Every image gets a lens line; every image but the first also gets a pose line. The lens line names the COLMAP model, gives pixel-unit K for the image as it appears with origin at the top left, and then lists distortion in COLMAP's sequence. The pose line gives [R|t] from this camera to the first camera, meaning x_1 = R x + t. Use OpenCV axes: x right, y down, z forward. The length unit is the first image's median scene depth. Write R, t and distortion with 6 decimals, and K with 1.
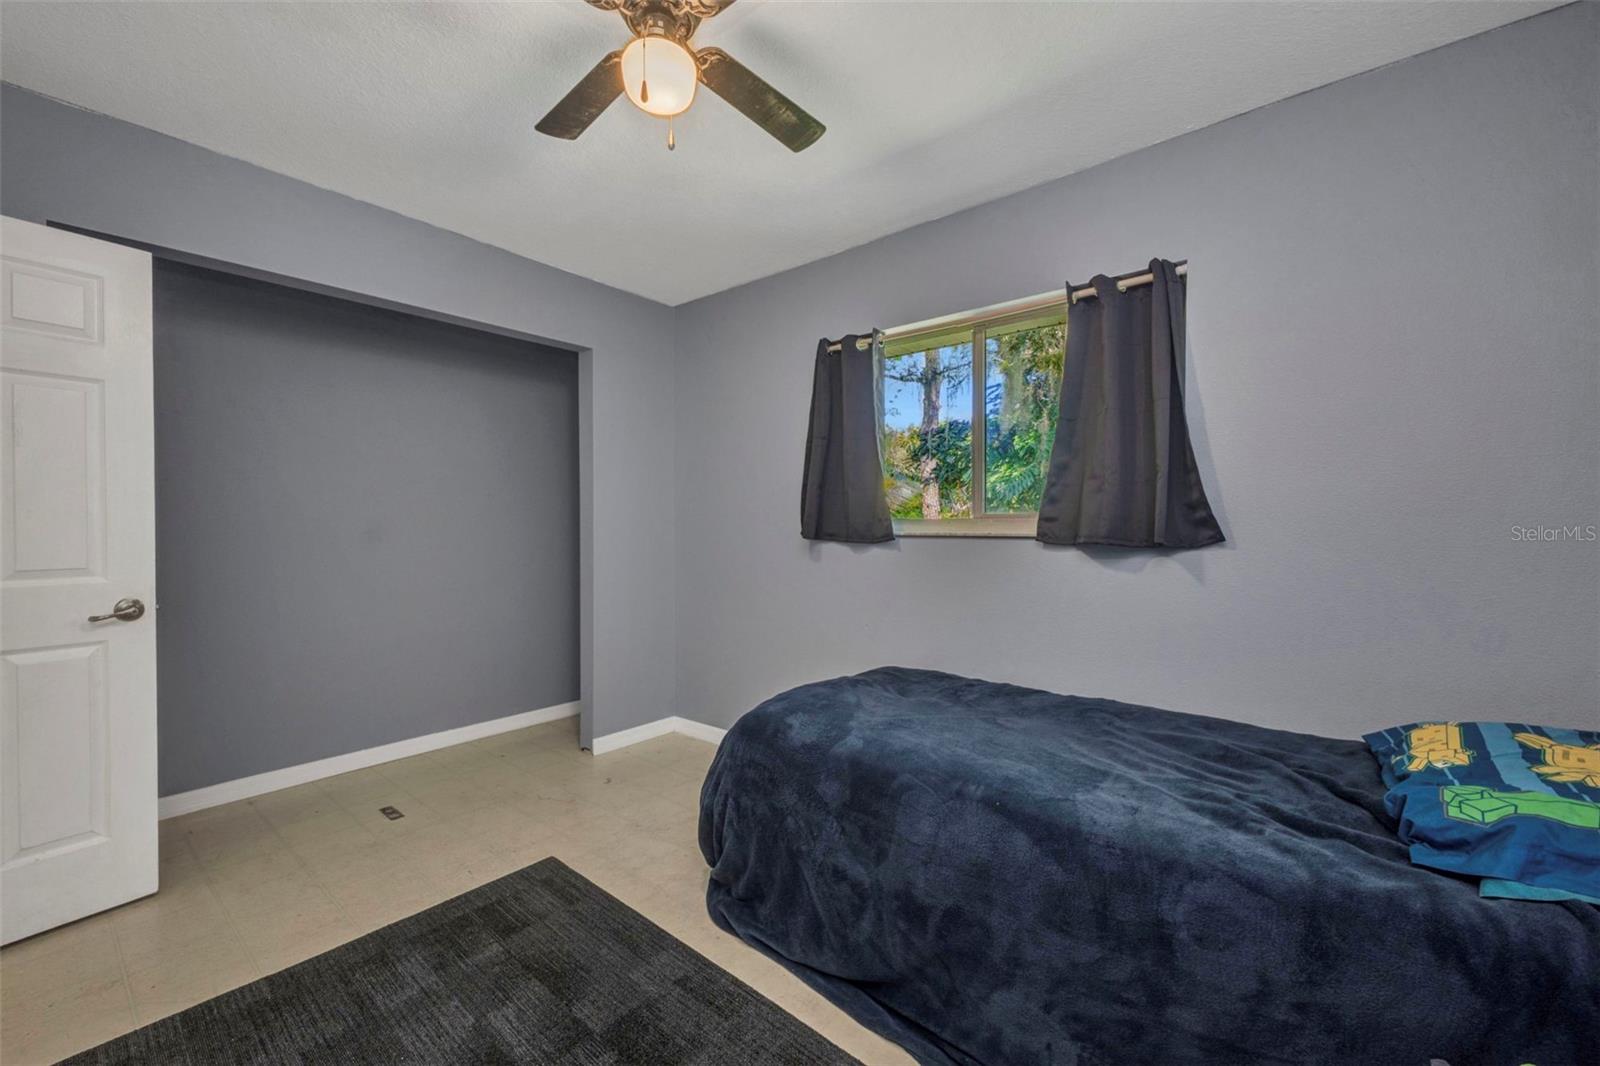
lens RADIAL K [[637.8, 0, 805.0], [0, 637.8, 530.2], [0, 0, 1]] dist [0.001432, 0.000014]
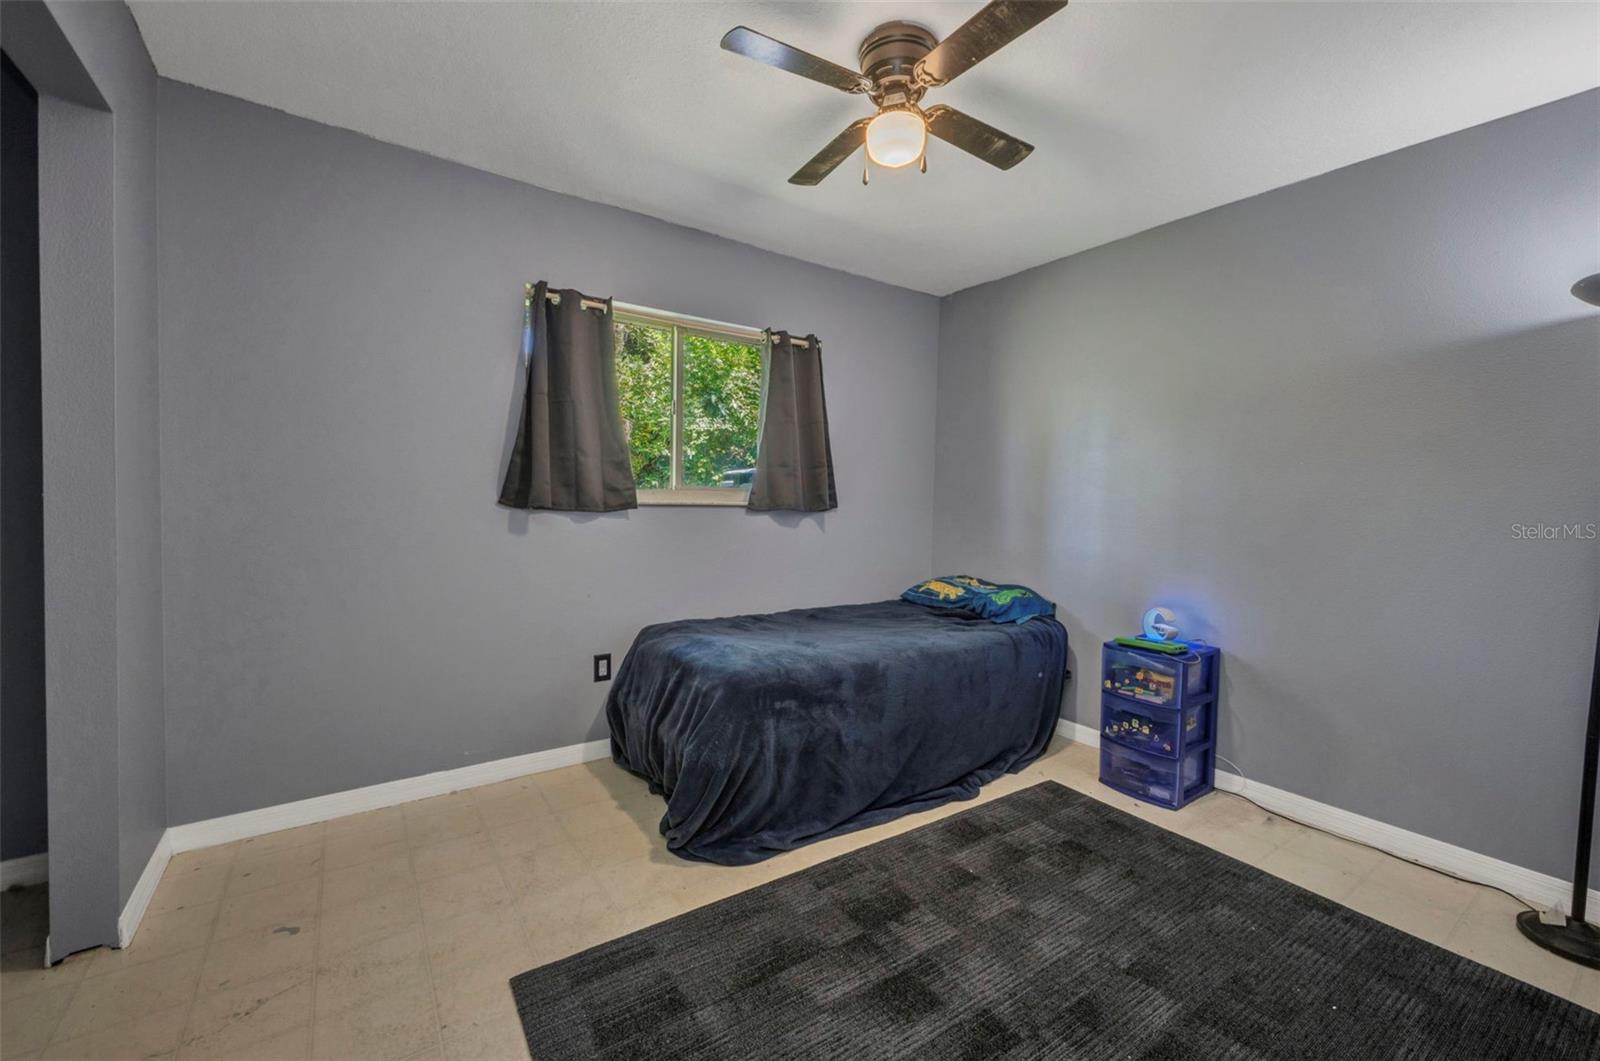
lens RADIAL K [[652.9, 0, 800.6], [0, 652.9, 519.1], [0, 0, 1]] dist [0.000260, -0.000030]
pose [[0.264813, -0.024418, 0.963991, -1.037526], [-0.012540, 0.999508, 0.028763, -0.002270], [-0.964218, -0.019705, 0.264376, 0.562431]]
